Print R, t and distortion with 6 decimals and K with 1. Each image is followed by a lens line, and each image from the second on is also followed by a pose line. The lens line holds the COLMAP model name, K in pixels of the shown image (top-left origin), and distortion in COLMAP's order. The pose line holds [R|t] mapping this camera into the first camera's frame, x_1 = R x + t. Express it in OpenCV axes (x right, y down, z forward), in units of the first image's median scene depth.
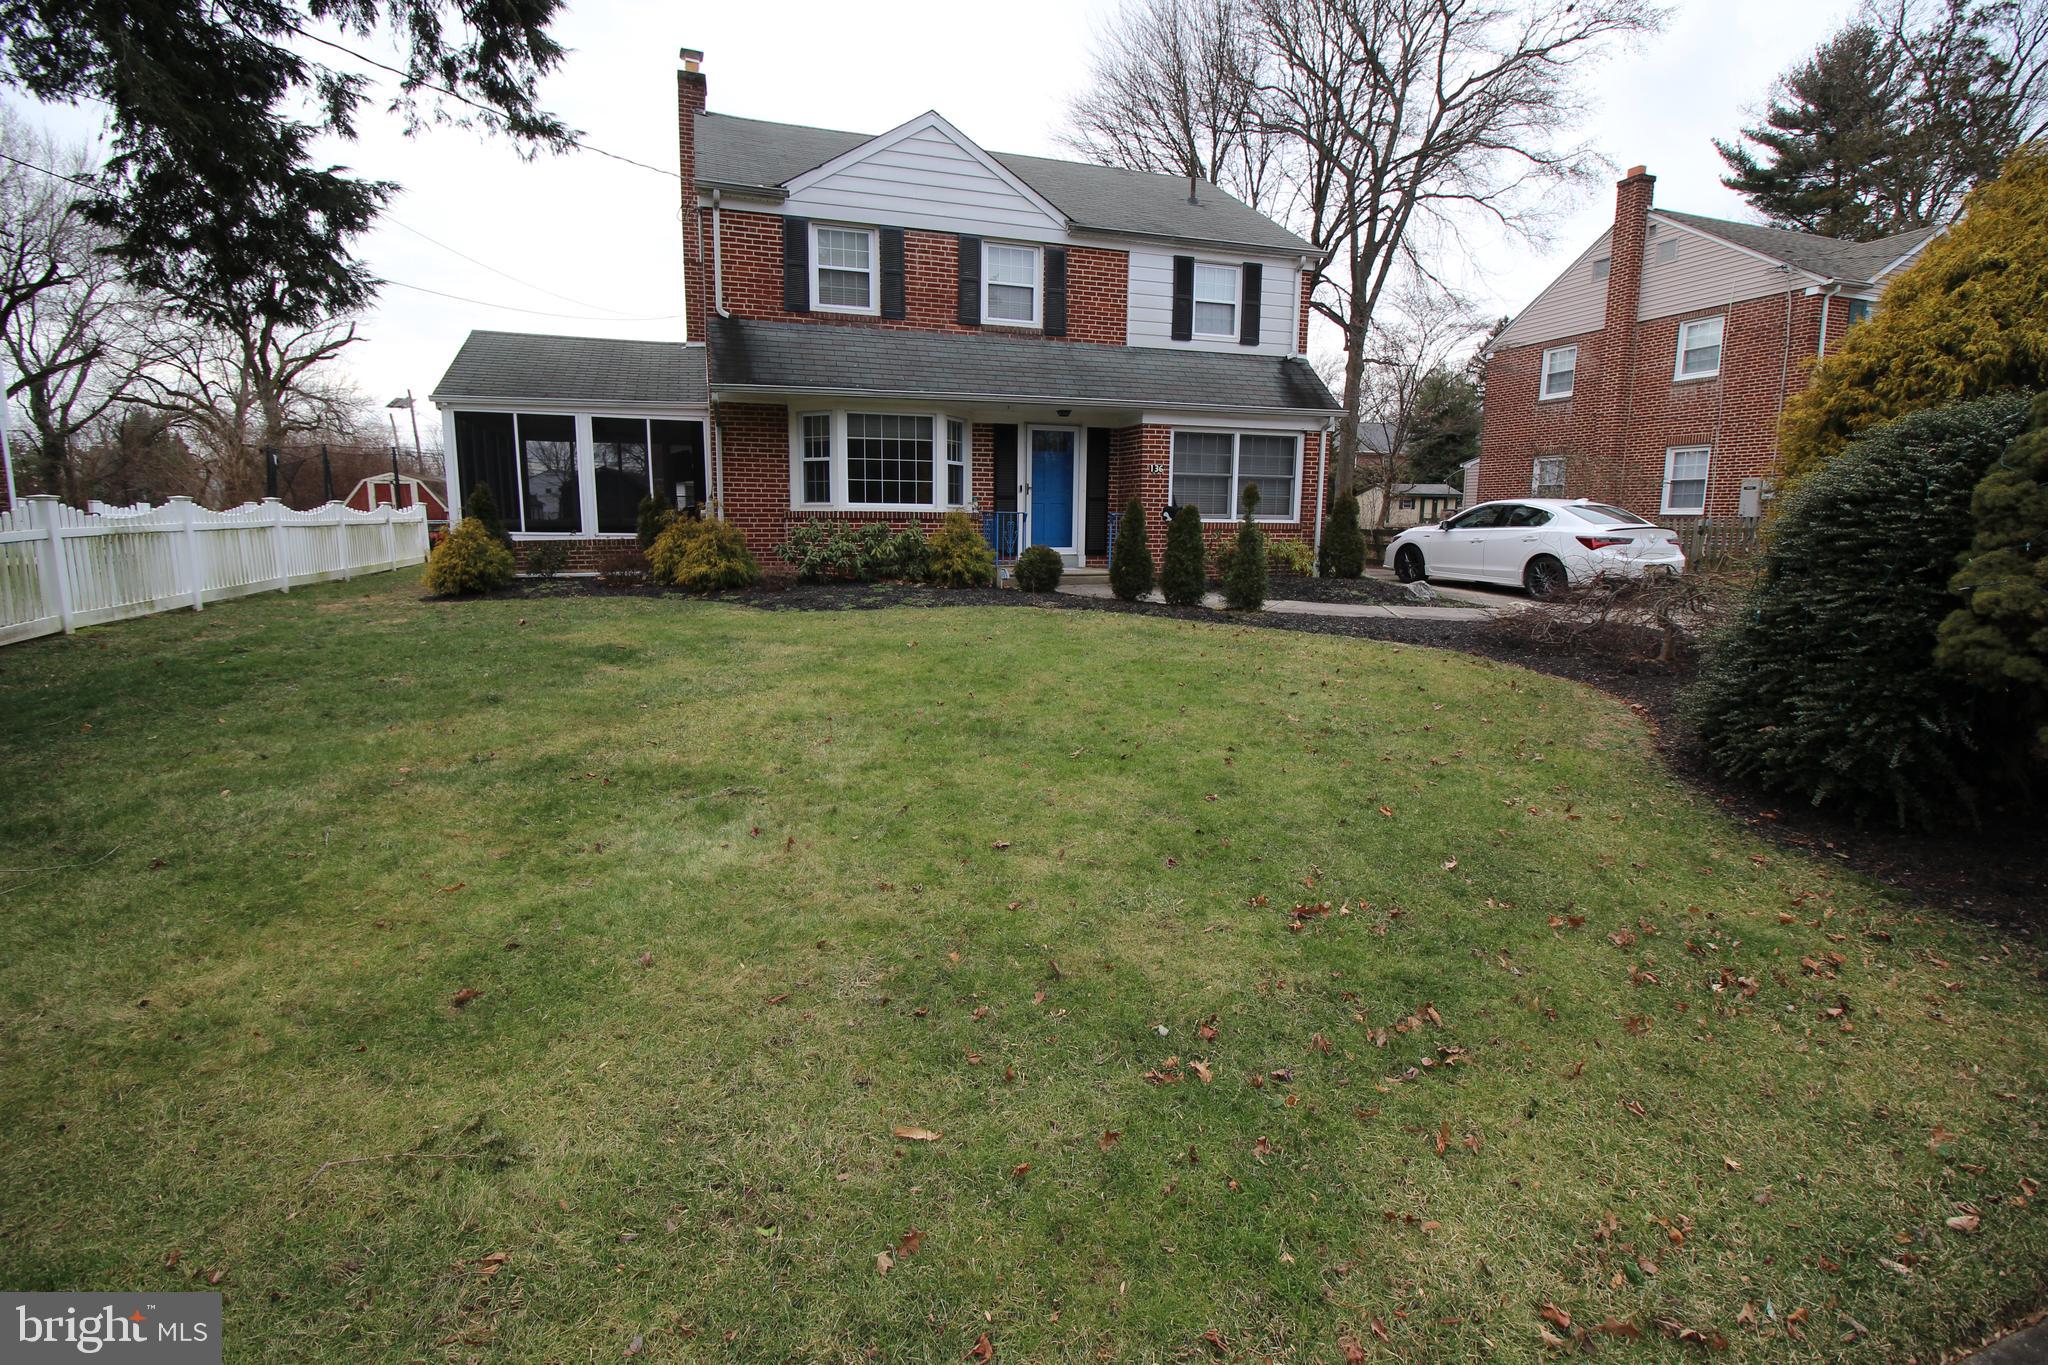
lens RADIAL K [[949.9, 0, 1021.3], [0, 949.9, 680.3], [0, 0, 1]] dist [-0.000410, -0.011128]
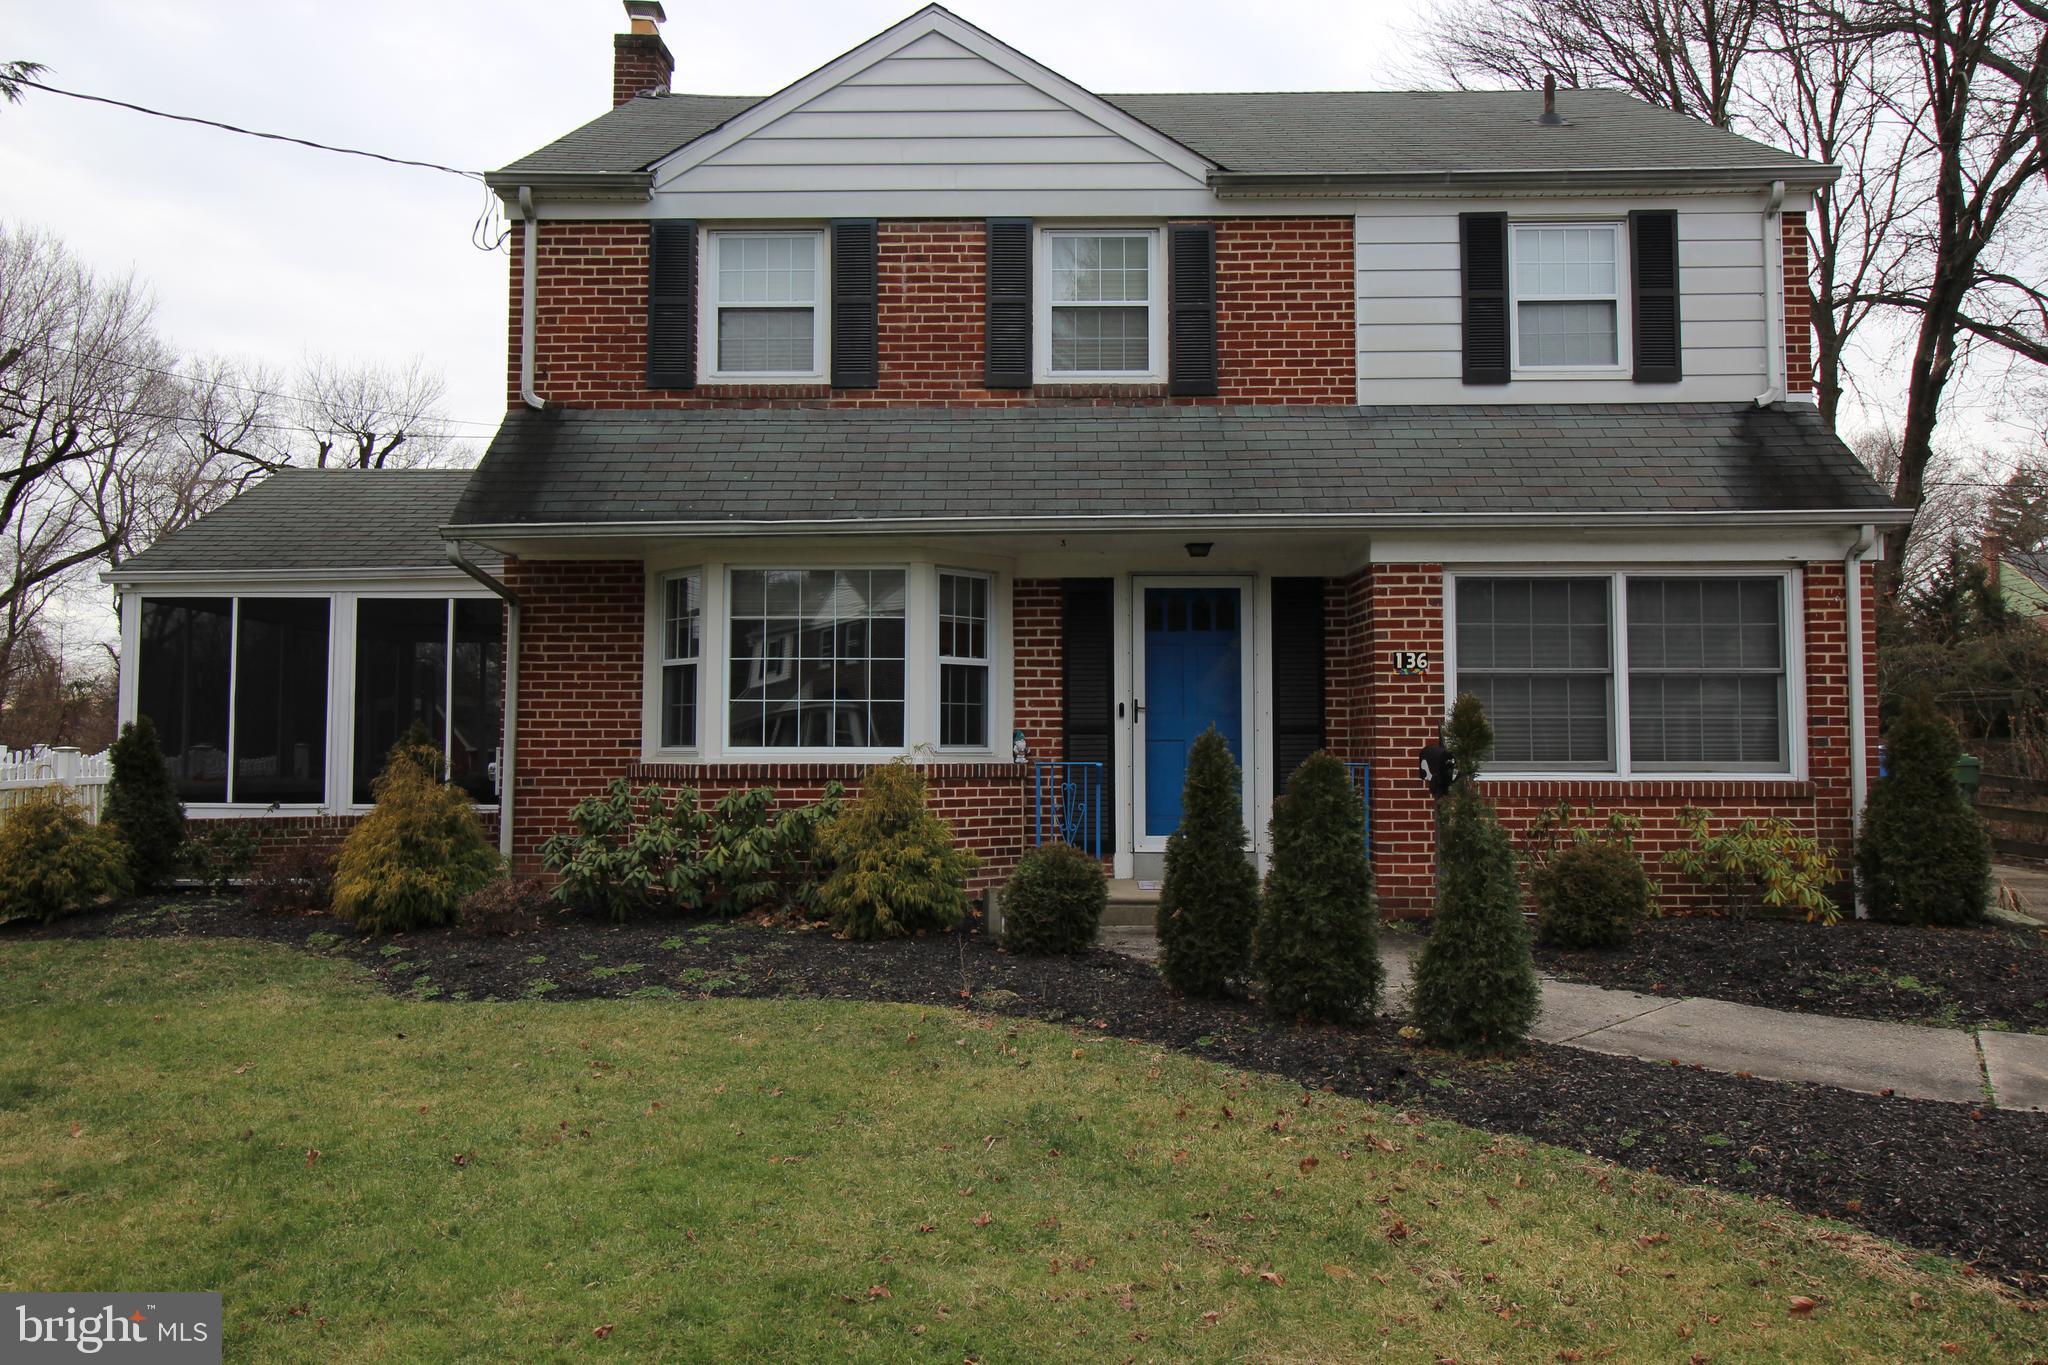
lens RADIAL K [[1534.3, 0, 1013.9], [0, 1534.3, 663.9], [0, 0, 1]] dist [0.011642, -0.008438]
pose [[0.945746, -0.026866, -0.323795, 0.197660], [-0.044937, 0.976182, -0.212248, -0.062878], [0.321785, 0.215283, 0.922013, 0.288111]]
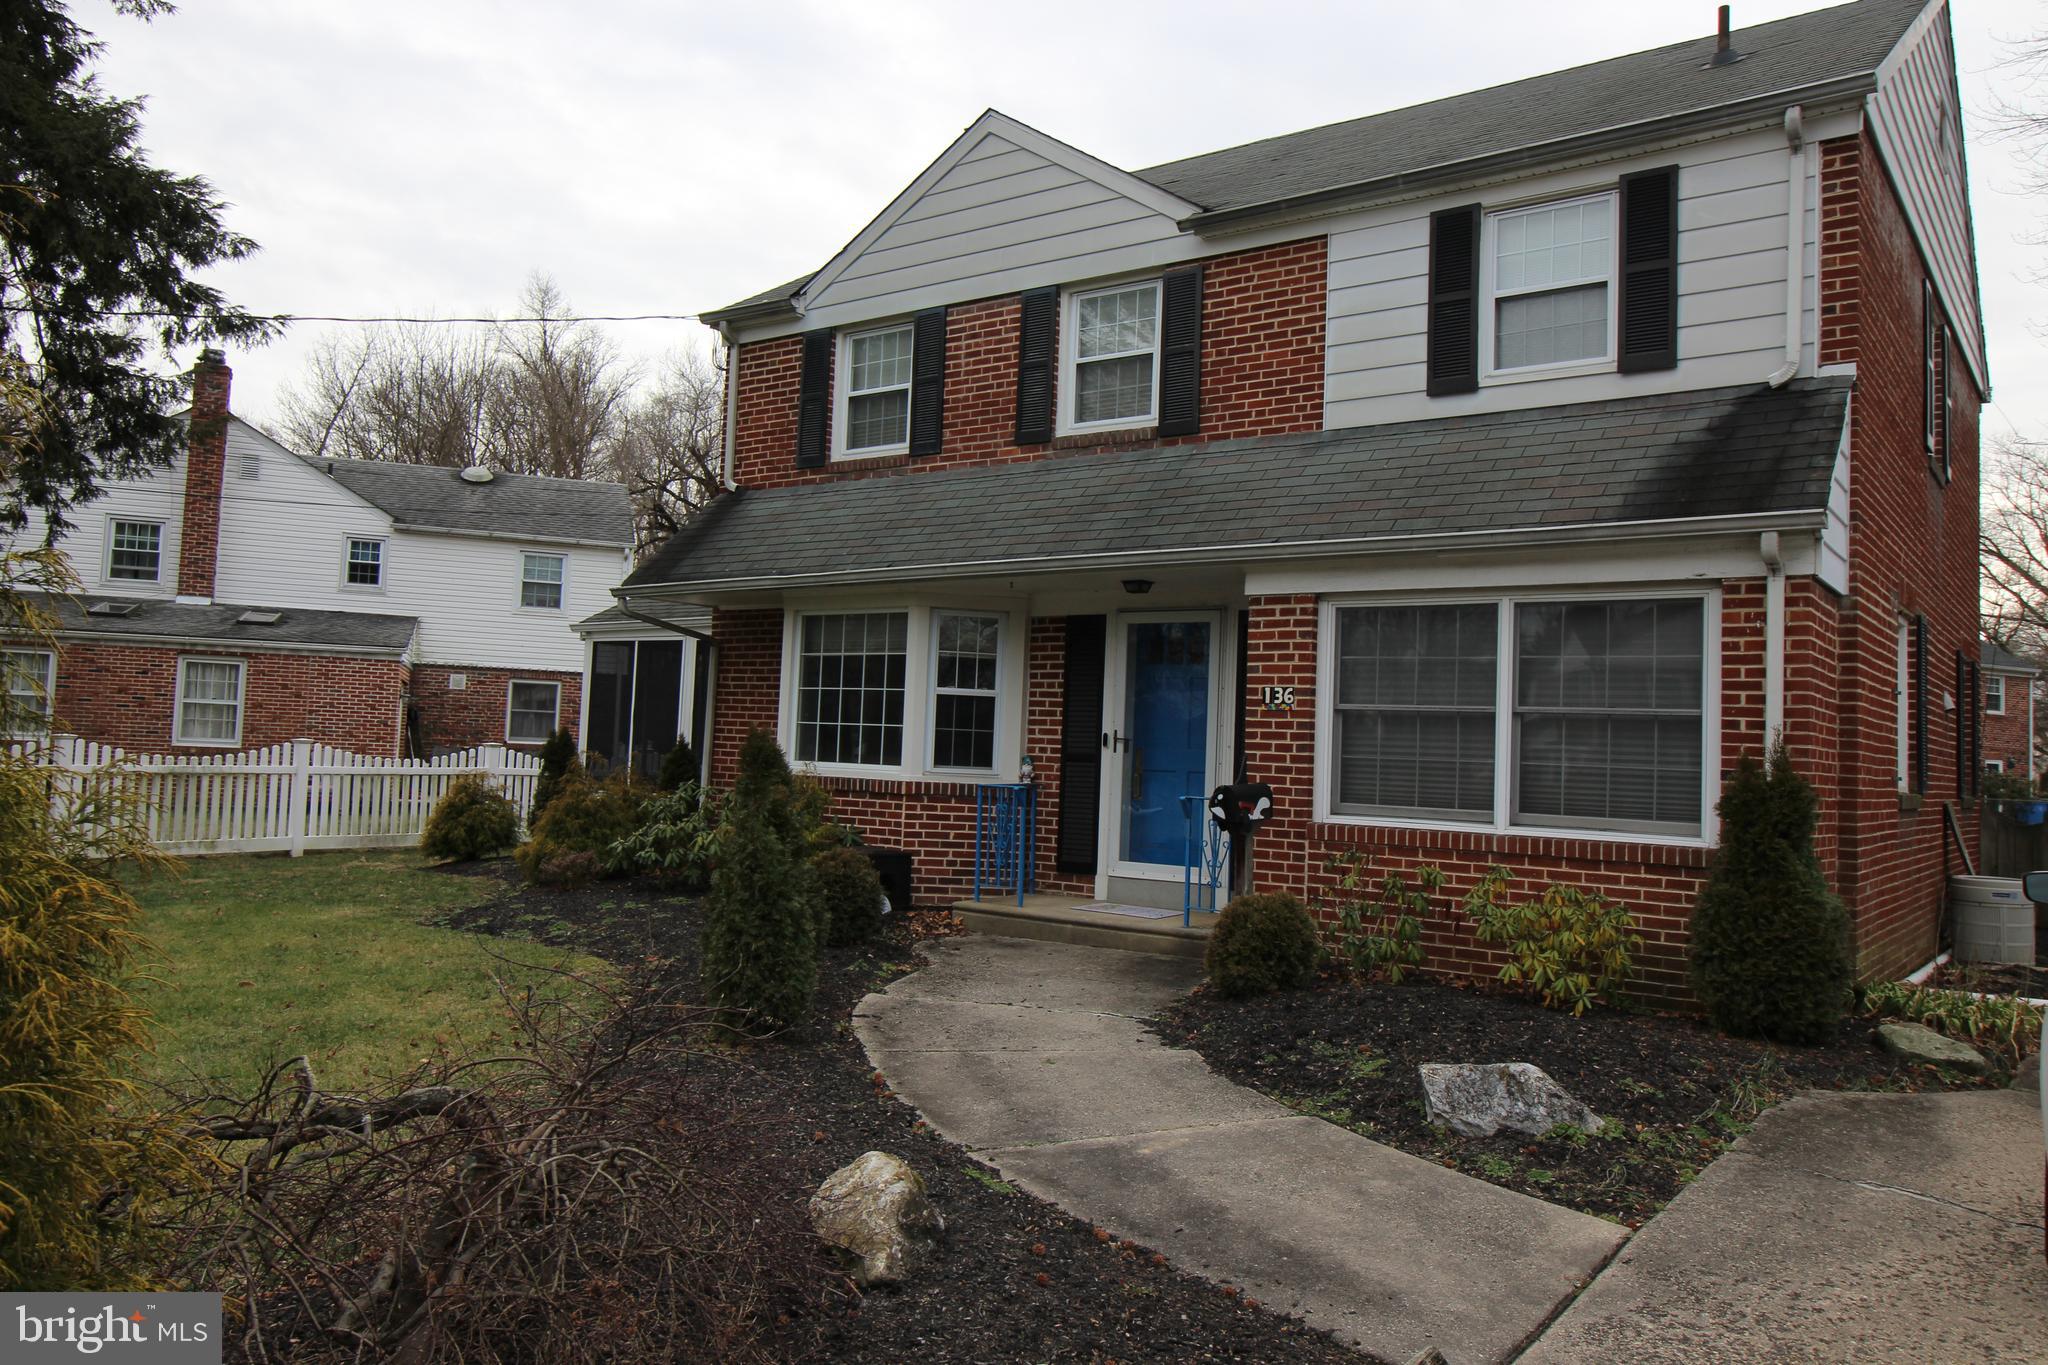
lens RADIAL K [[1506.8, 0, 1004.8], [0, 1506.8, 666.9], [0, 0, 1]] dist [0.010244, -0.002081]
pose [[0.579325, -0.033012, -0.814428, 0.616837], [-0.169611, 0.972426, -0.160065, -0.106792], [0.797255, 0.230865, 0.557751, 0.523325]]
